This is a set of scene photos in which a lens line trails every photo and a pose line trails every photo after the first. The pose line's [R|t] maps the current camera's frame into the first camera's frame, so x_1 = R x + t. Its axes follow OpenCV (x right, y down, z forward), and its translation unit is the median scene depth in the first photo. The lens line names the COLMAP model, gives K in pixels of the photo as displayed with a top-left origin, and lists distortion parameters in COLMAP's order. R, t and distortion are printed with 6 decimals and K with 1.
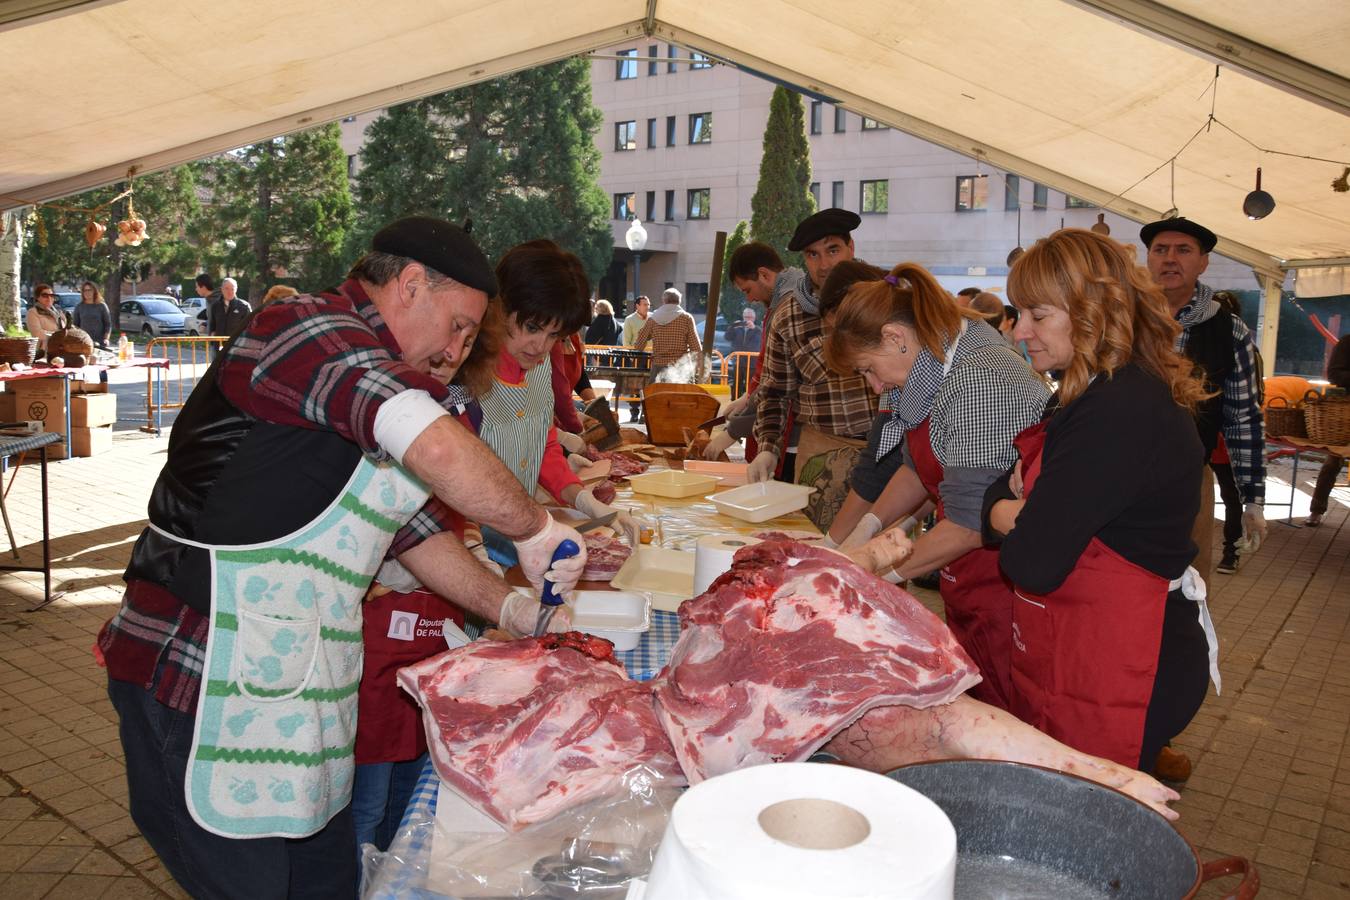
lens RADIAL K [[1073.4, 0, 672.5], [0, 1073.4, 441.8], [0, 0, 1]] dist [-0.156818, 0.136775]
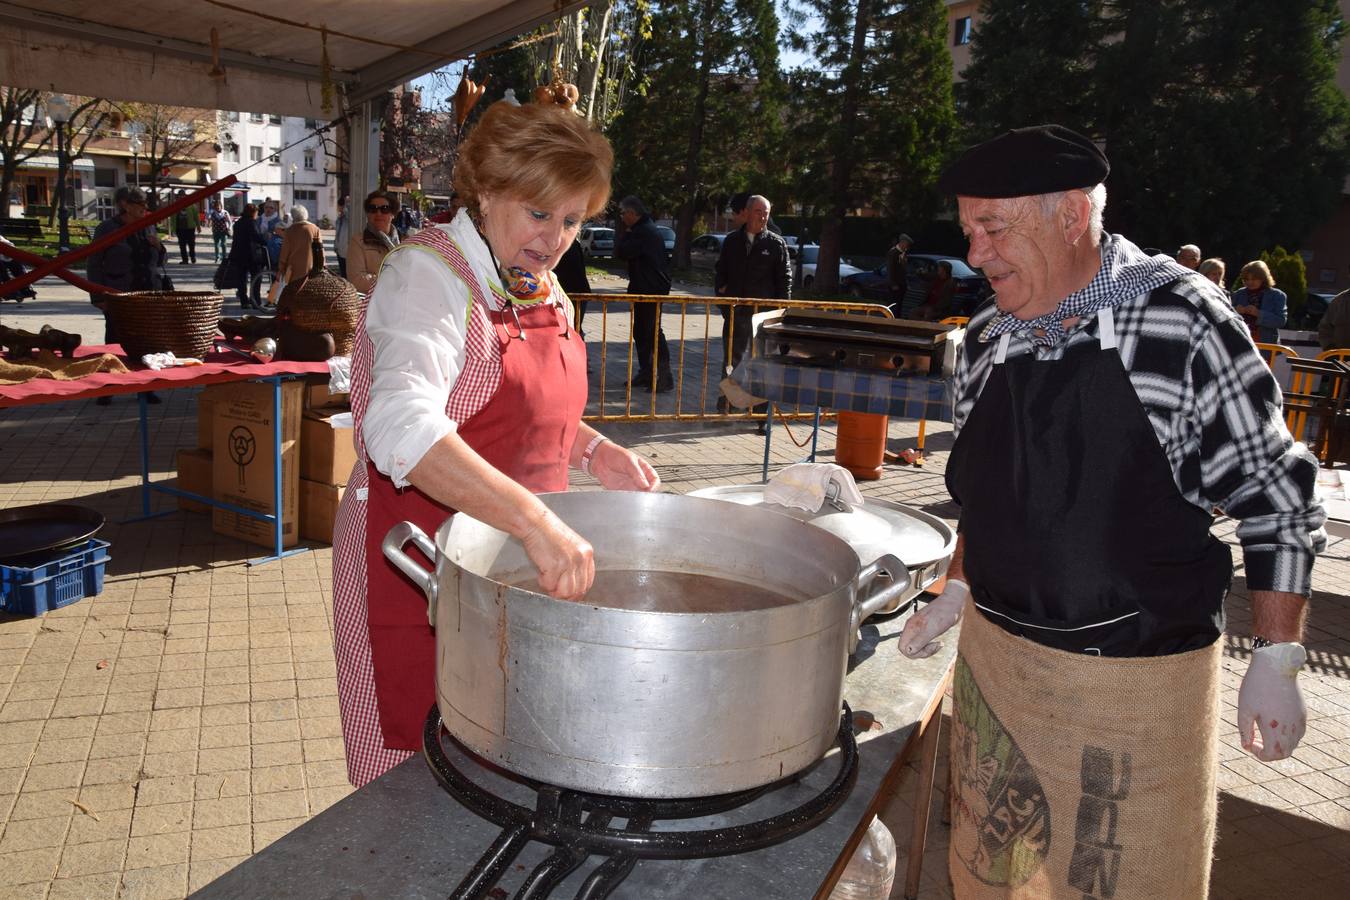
lens RADIAL K [[1057.0, 0, 670.5], [0, 1057.0, 446.0], [0, 0, 1]] dist [-0.146888, 0.106871]
pose [[0.851837, 0.119185, -0.510068, -0.079222], [-0.090669, 0.992621, 0.080521, -0.035362], [0.515901, -0.022343, 0.856357, 0.279222]]
